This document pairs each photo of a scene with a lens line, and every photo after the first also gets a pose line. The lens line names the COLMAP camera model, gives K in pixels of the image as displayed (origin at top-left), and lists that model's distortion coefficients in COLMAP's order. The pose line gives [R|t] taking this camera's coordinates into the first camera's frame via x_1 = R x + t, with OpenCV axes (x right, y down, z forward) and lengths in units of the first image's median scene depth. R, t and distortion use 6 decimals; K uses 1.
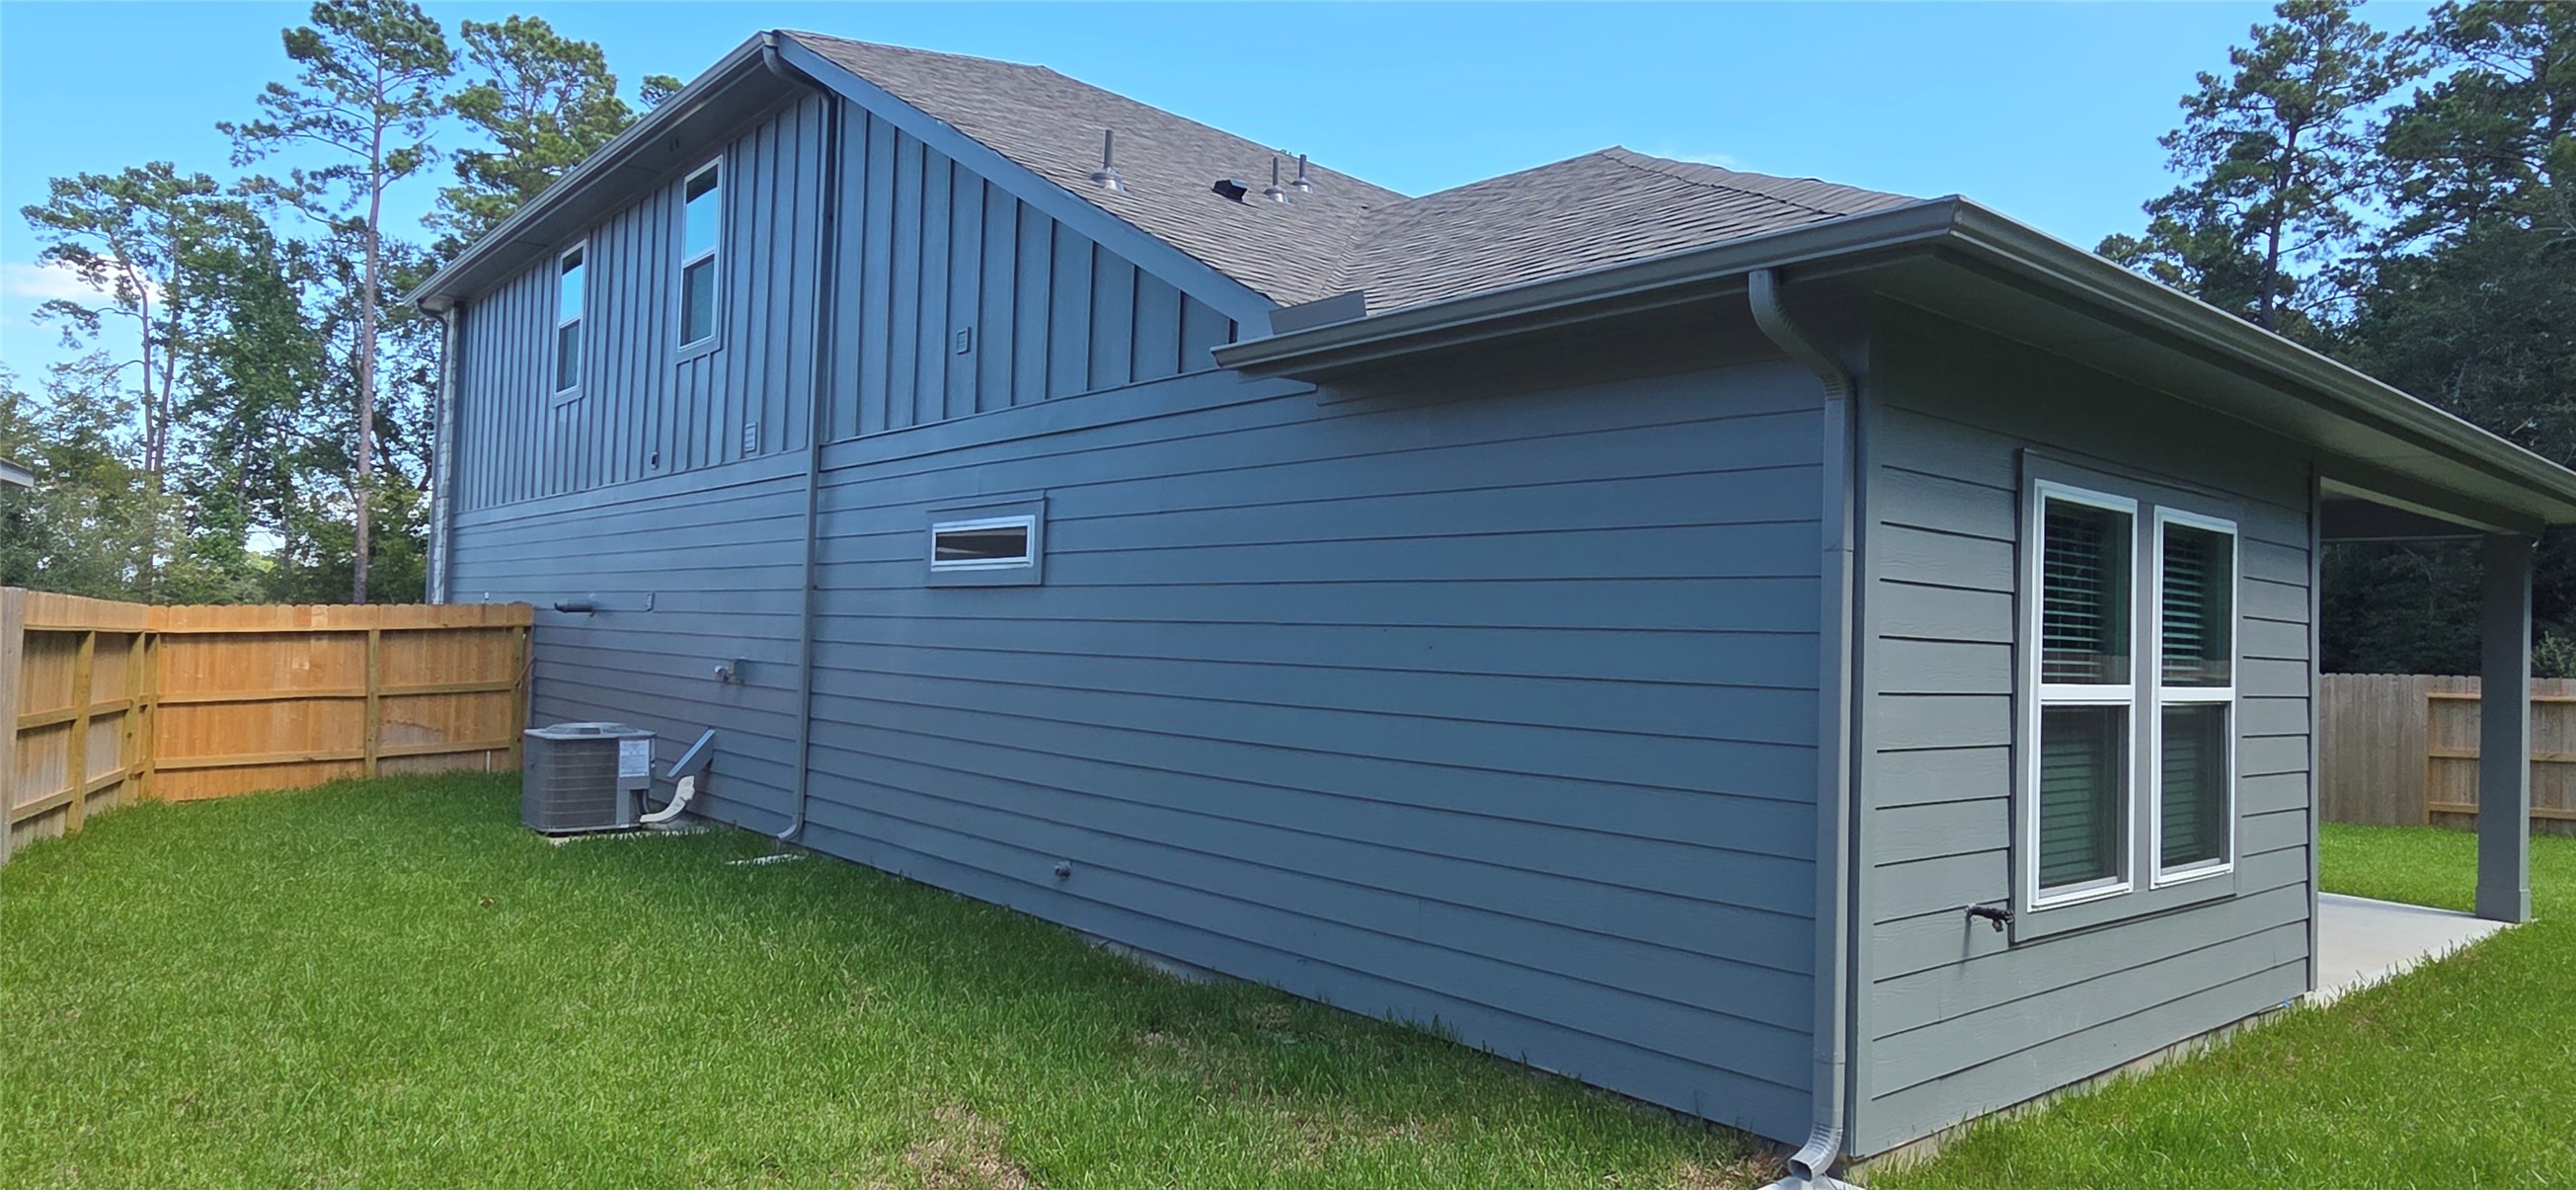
lens RADIAL K [[1525.7, 0, 1290.1], [0, 1525.7, 595.6], [0, 0, 1]] dist [0.004053, 0.000733]
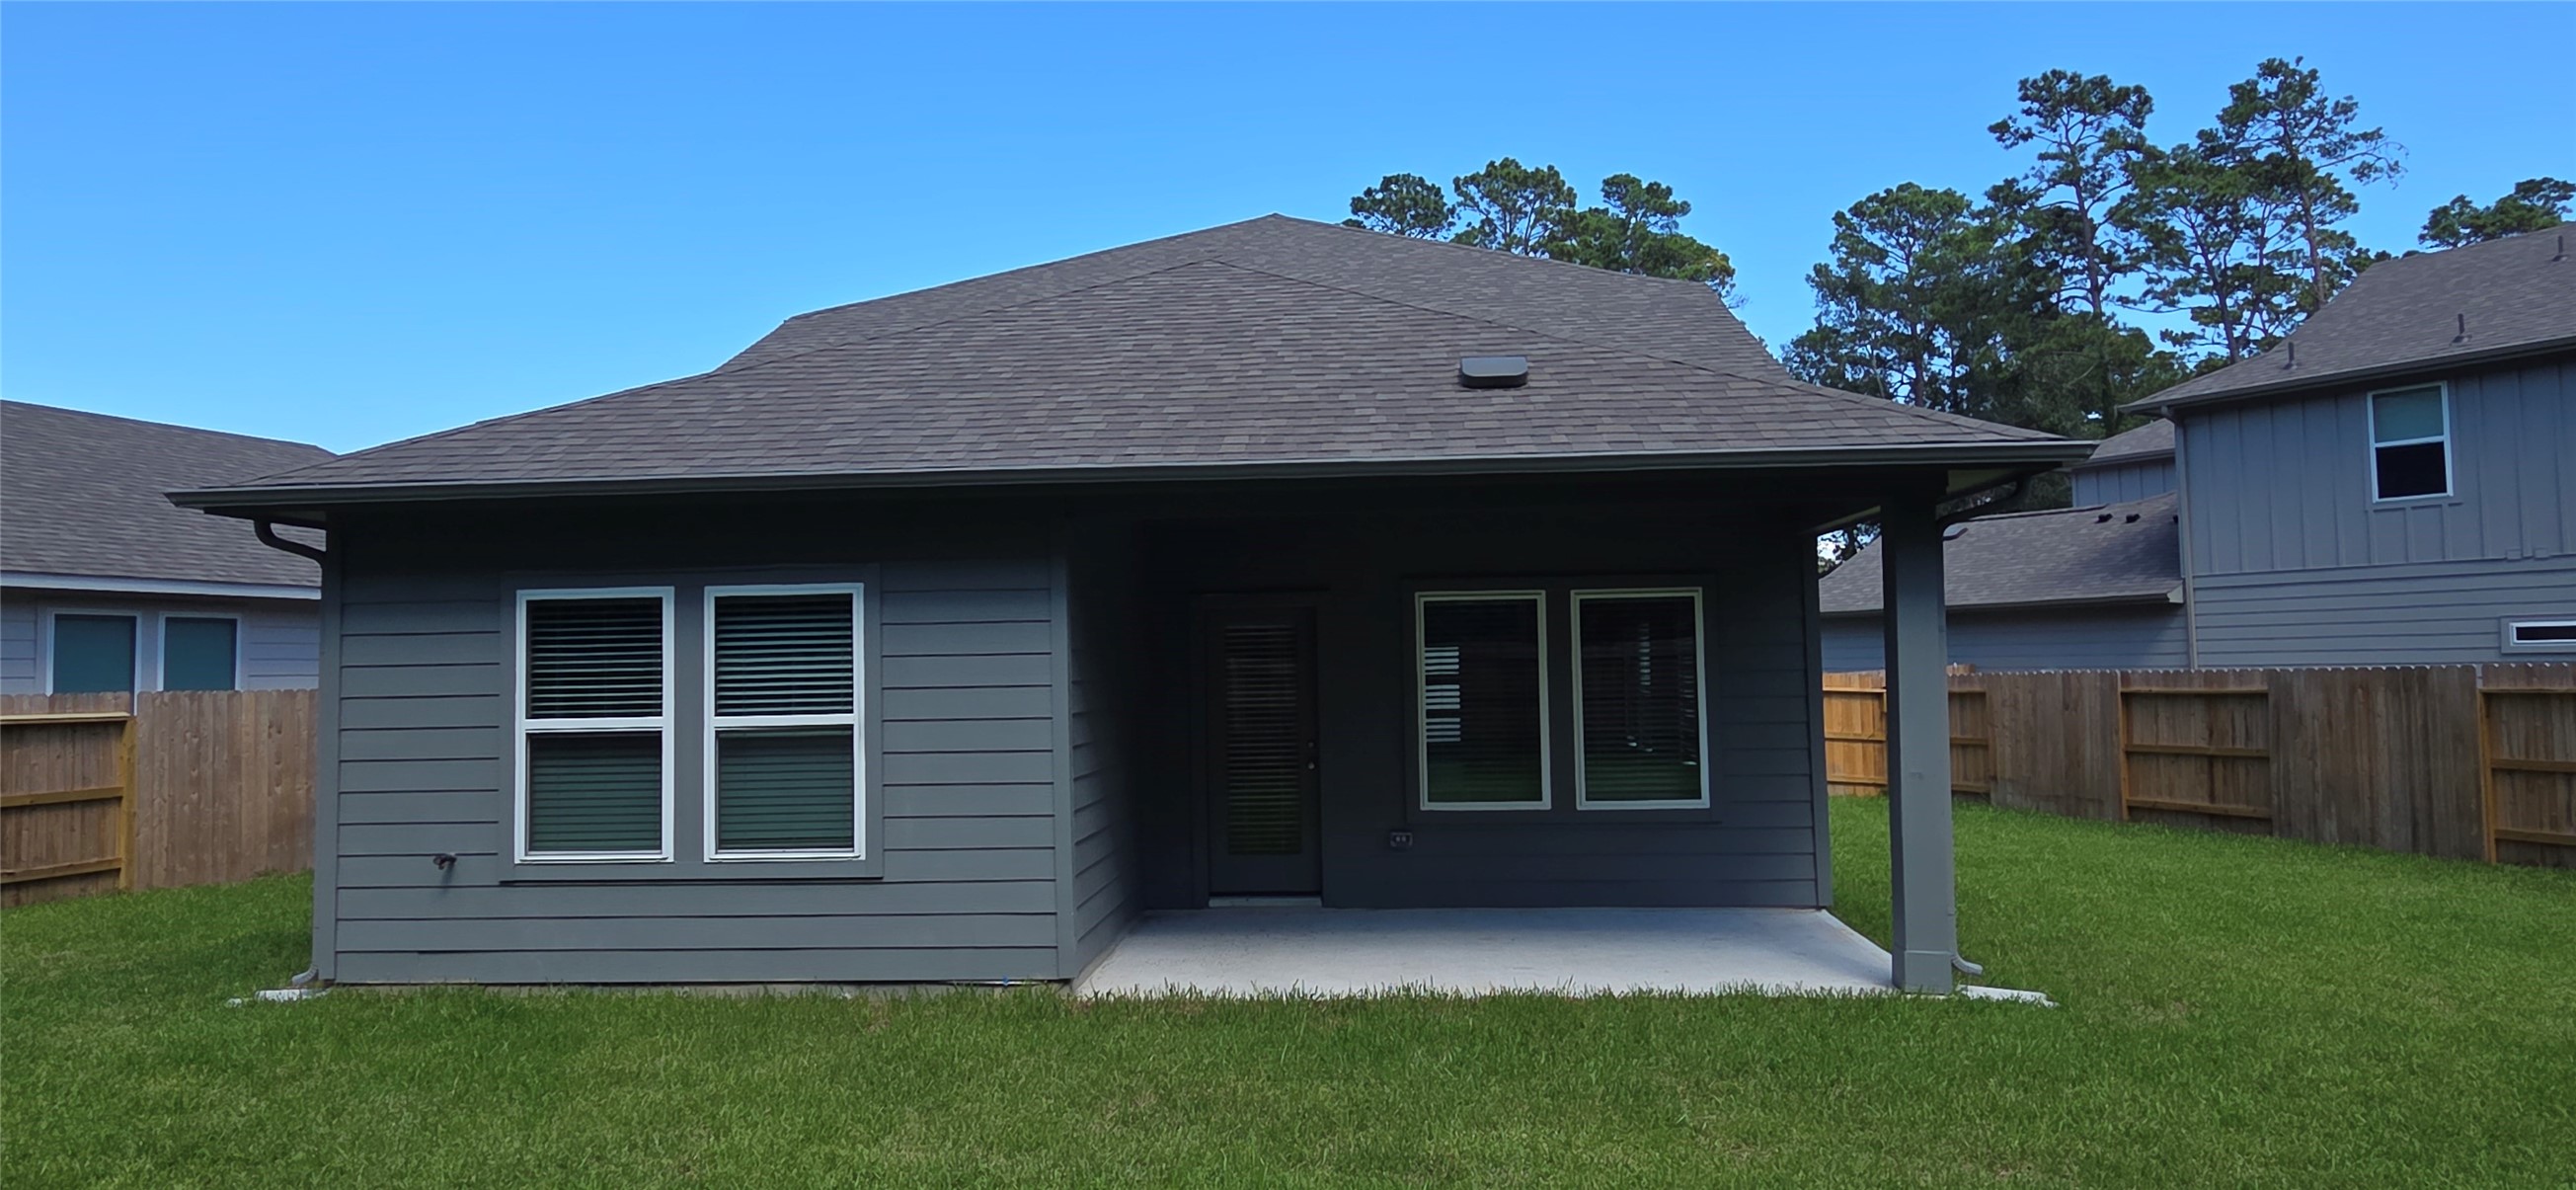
lens RADIAL K [[1525.7, 0, 1292.9], [0, 1525.7, 590.7], [0, 0, 1]] dist [0.004053, 0.000733]
pose [[0.706635, -0.081953, -0.702816, 1.779675], [0.065453, 0.996582, -0.050399, 0.046591], [0.704544, -0.010388, 0.709584, 0.358521]]
